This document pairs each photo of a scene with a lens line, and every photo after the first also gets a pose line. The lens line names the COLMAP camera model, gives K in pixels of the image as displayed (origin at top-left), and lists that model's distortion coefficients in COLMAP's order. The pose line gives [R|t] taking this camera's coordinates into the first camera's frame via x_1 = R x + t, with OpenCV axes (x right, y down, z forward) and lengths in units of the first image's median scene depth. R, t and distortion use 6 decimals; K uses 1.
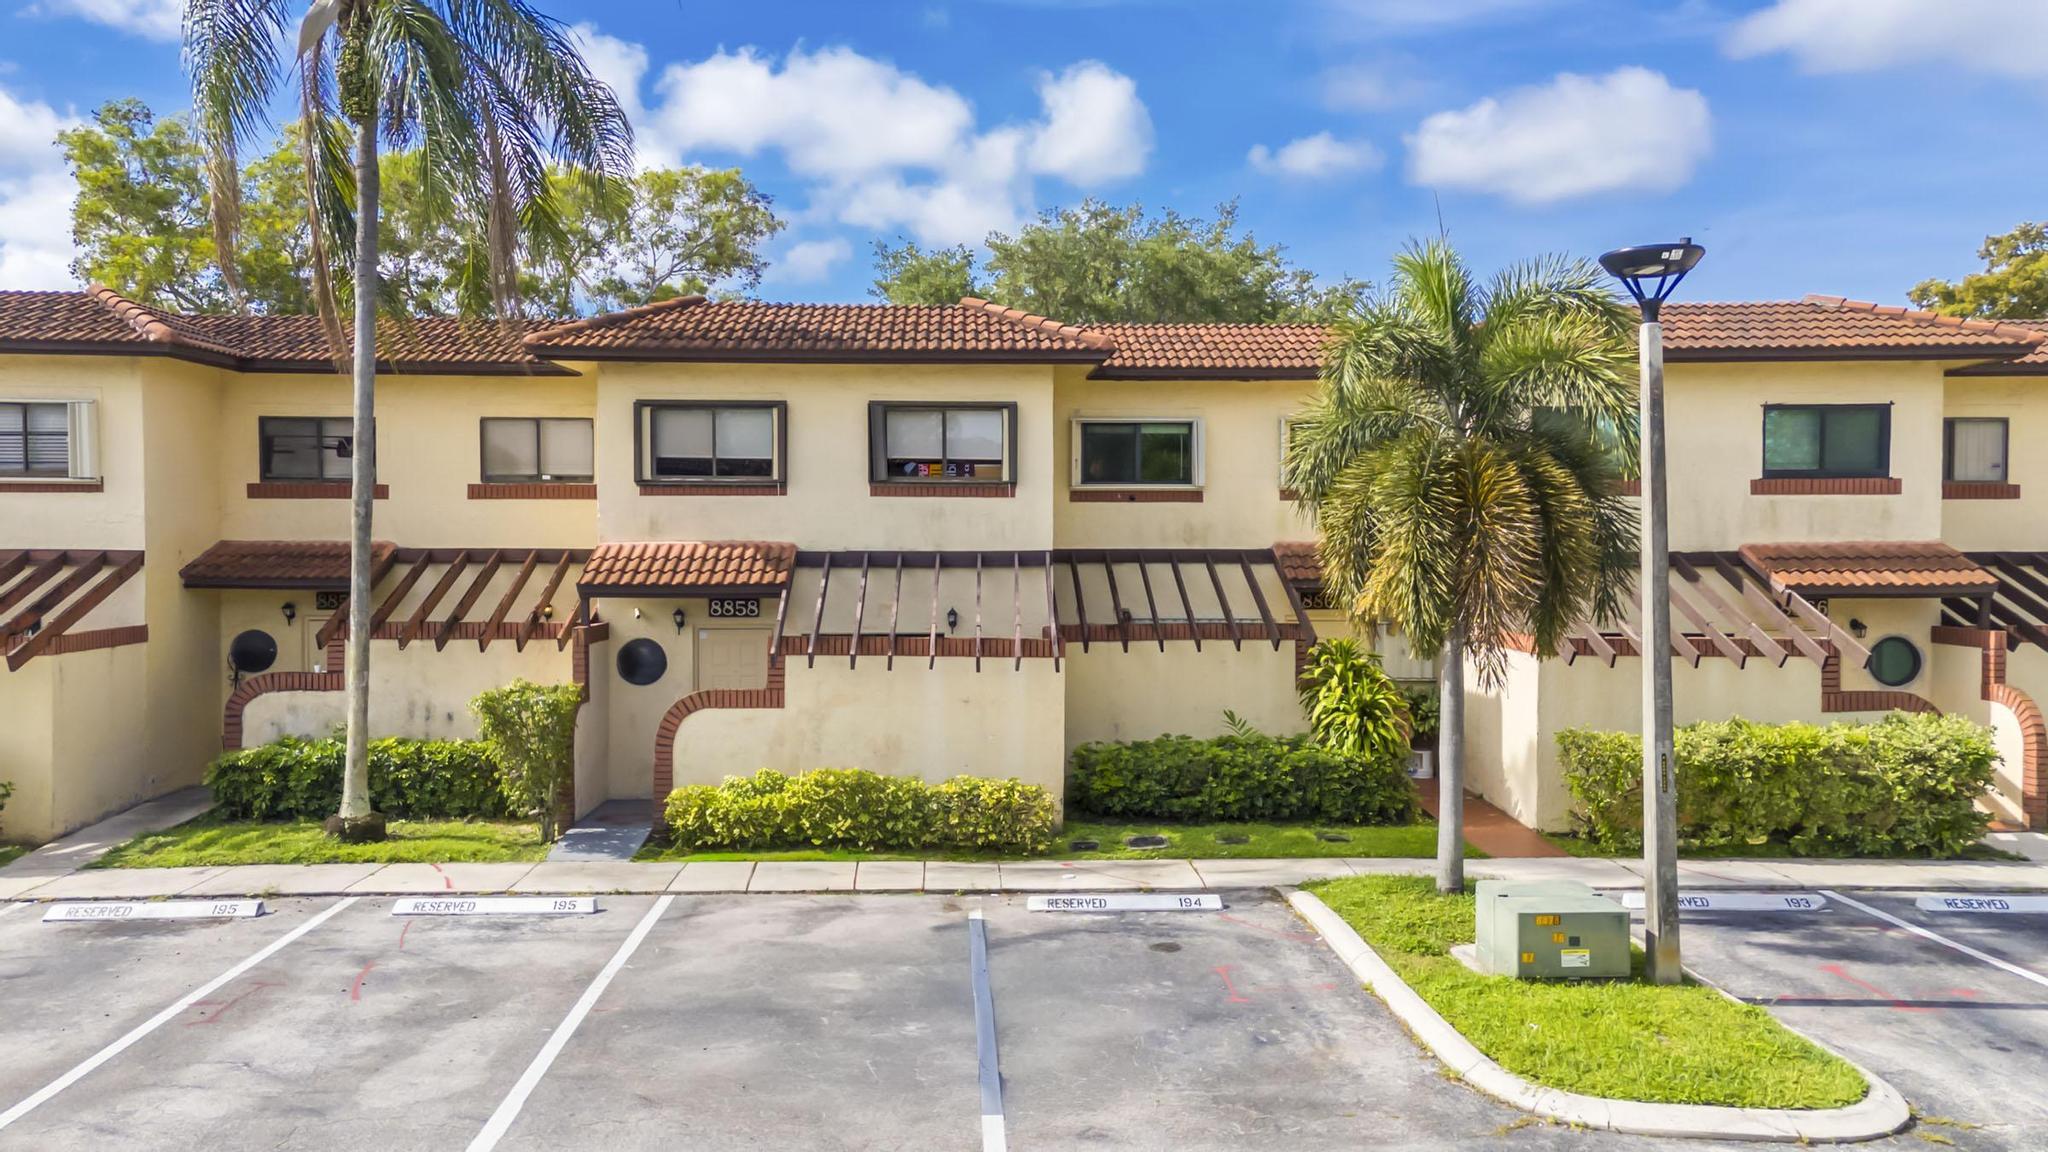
lens RADIAL K [[1528.0, 0, 1024.0], [0, 1528.0, 576.0], [0, 0, 1]] dist [0.068744, 0.000124]
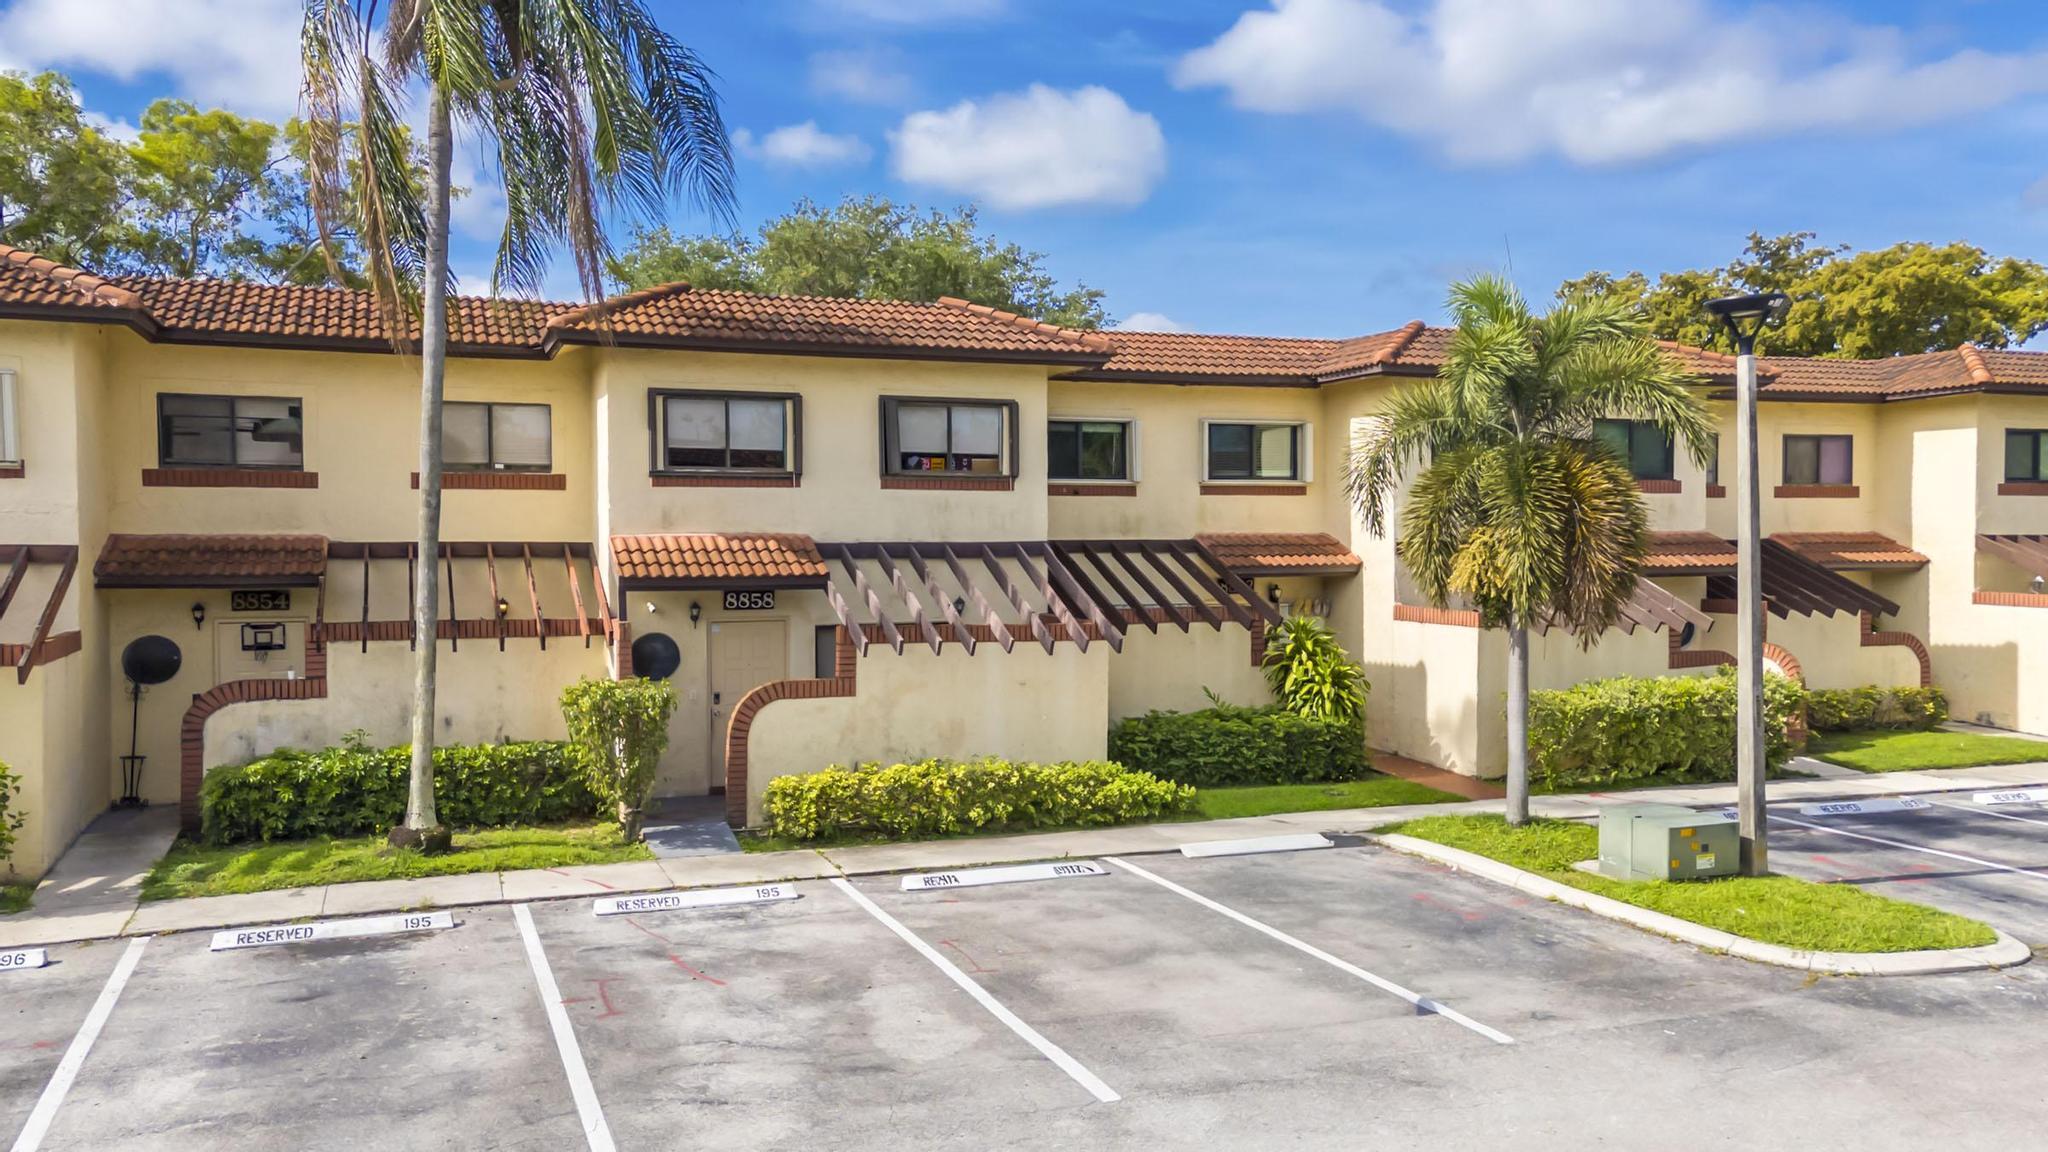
lens RADIAL K [[1574.1, 0, 1024.0], [0, 1574.1, 576.0], [0, 0, 1]] dist [0.069230, -0.000762]
pose [[0.944244, -0.011529, 0.329044, -0.361022], [0.010862, 0.999934, 0.003866, 0.003023], [-0.329067, -0.000076, 0.944307, -0.024225]]
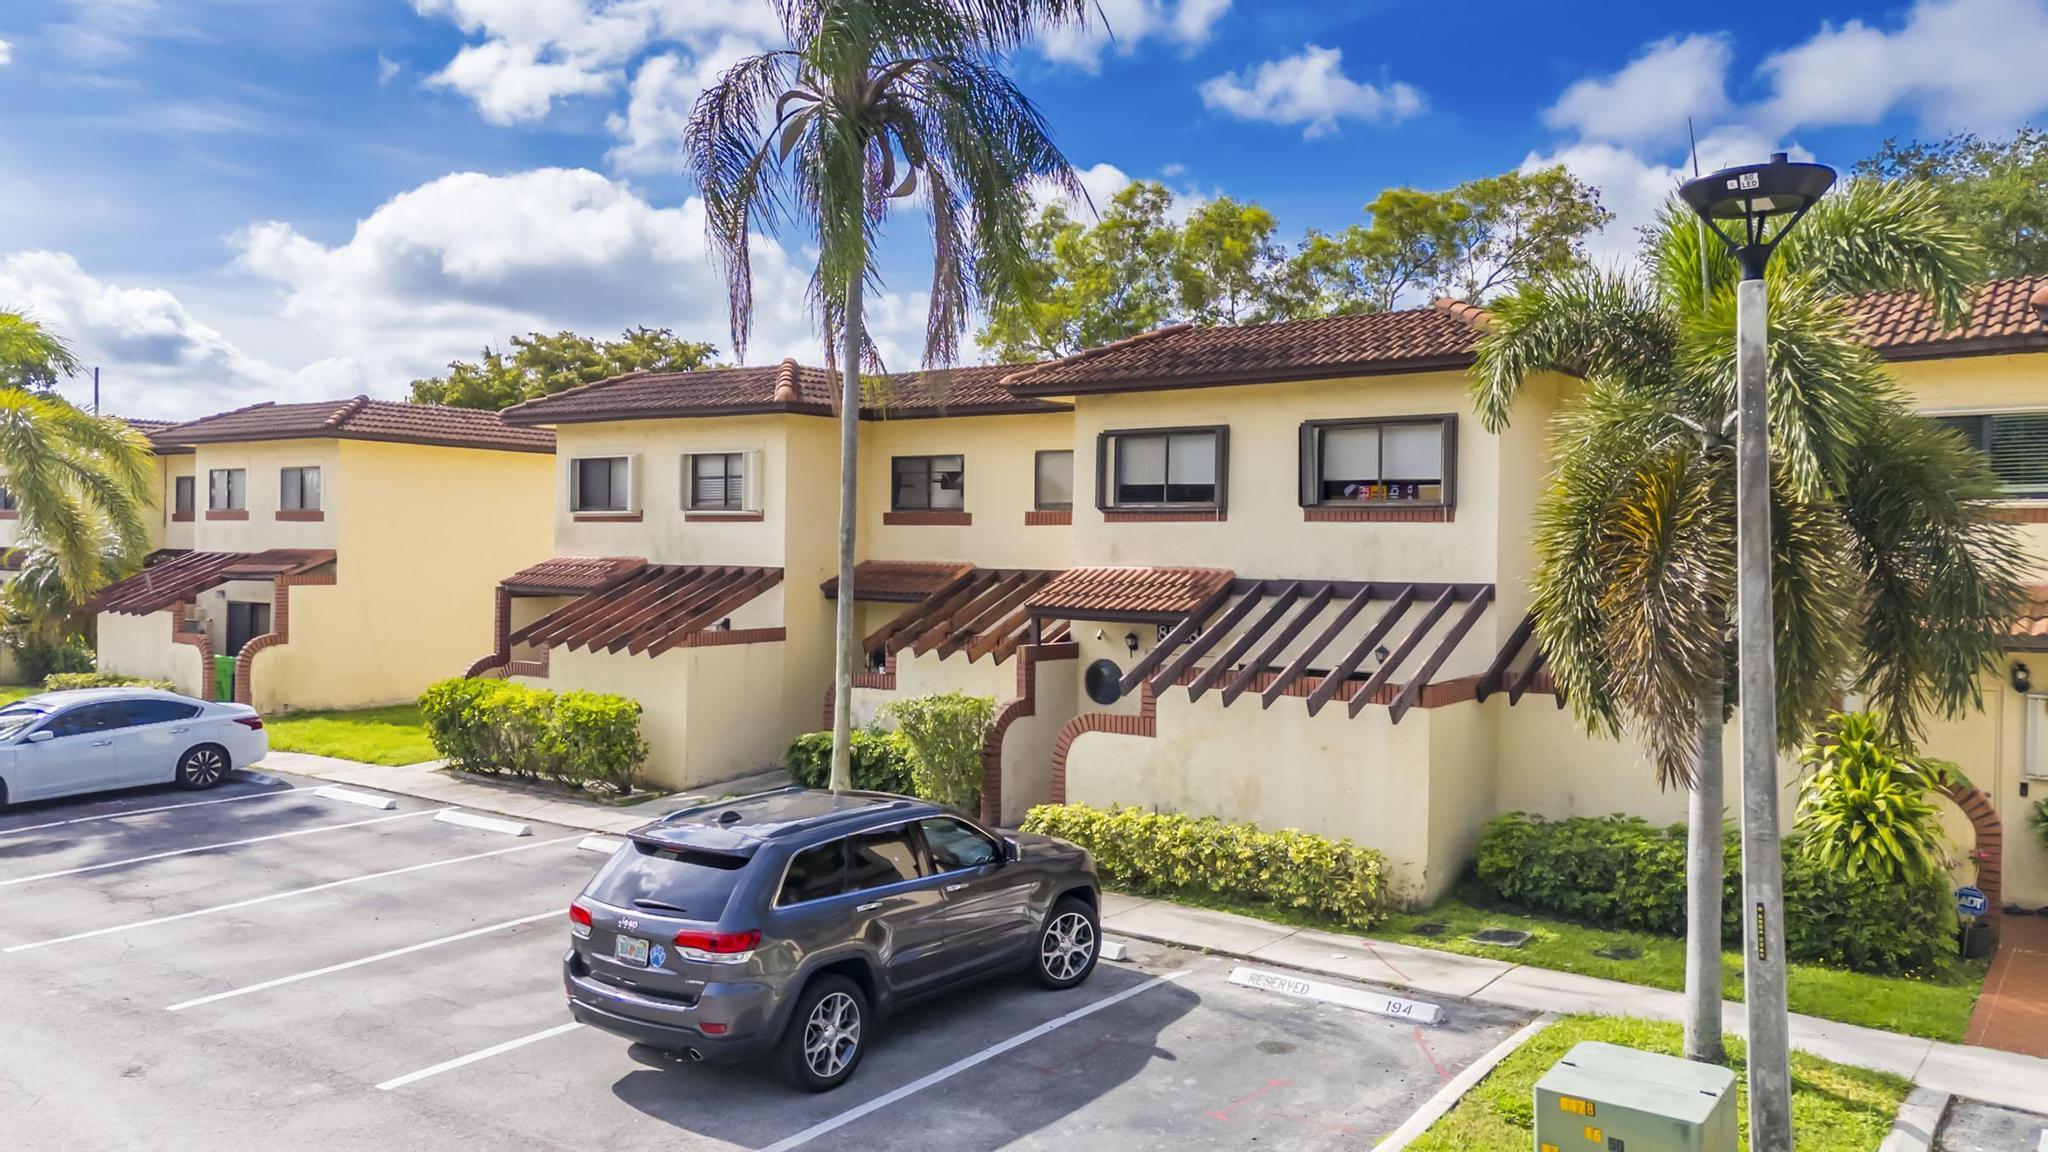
lens RADIAL K [[1547.2, 0, 1029.9], [0, 1547.2, 538.5], [0, 0, 1]] dist [0.060288, -0.001757]
pose [[0.780992, 0.003730, -0.624530, 0.366666], [-0.027817, 0.999198, -0.028819, -0.009525], [0.623921, 0.039880, 0.780469, 0.153459]]
